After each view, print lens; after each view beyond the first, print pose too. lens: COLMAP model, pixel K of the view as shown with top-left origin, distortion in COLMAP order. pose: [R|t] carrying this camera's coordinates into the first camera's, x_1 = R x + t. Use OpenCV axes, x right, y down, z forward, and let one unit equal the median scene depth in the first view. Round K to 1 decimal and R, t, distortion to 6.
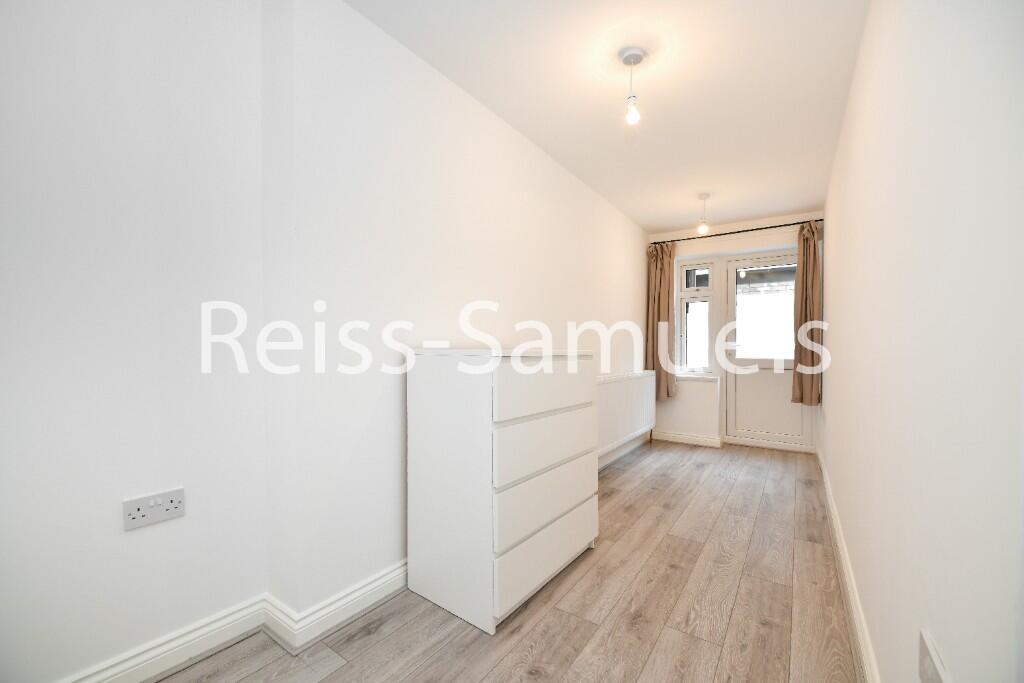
lens RADIAL K [[407.9, 0, 495.5], [0, 407.9, 356.0], [0, 0, 1]] dist [-0.022267, -0.000242]
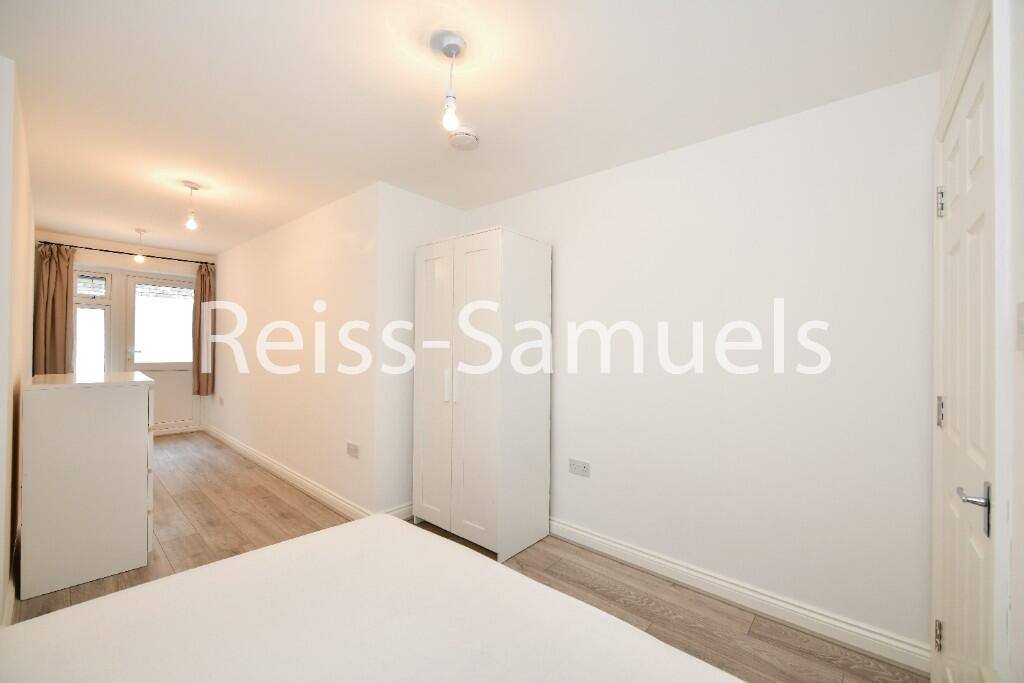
lens RADIAL K [[407.9, 0, 511.6], [0, 407.9, 342.8], [0, 0, 1]] dist [-0.022267, -0.000242]
pose [[0.095118, 0.005821, 0.995449, -0.505341], [0.002132, 0.999979, -0.006051, -0.048784], [-0.995464, 0.002698, 0.095104, -0.189309]]
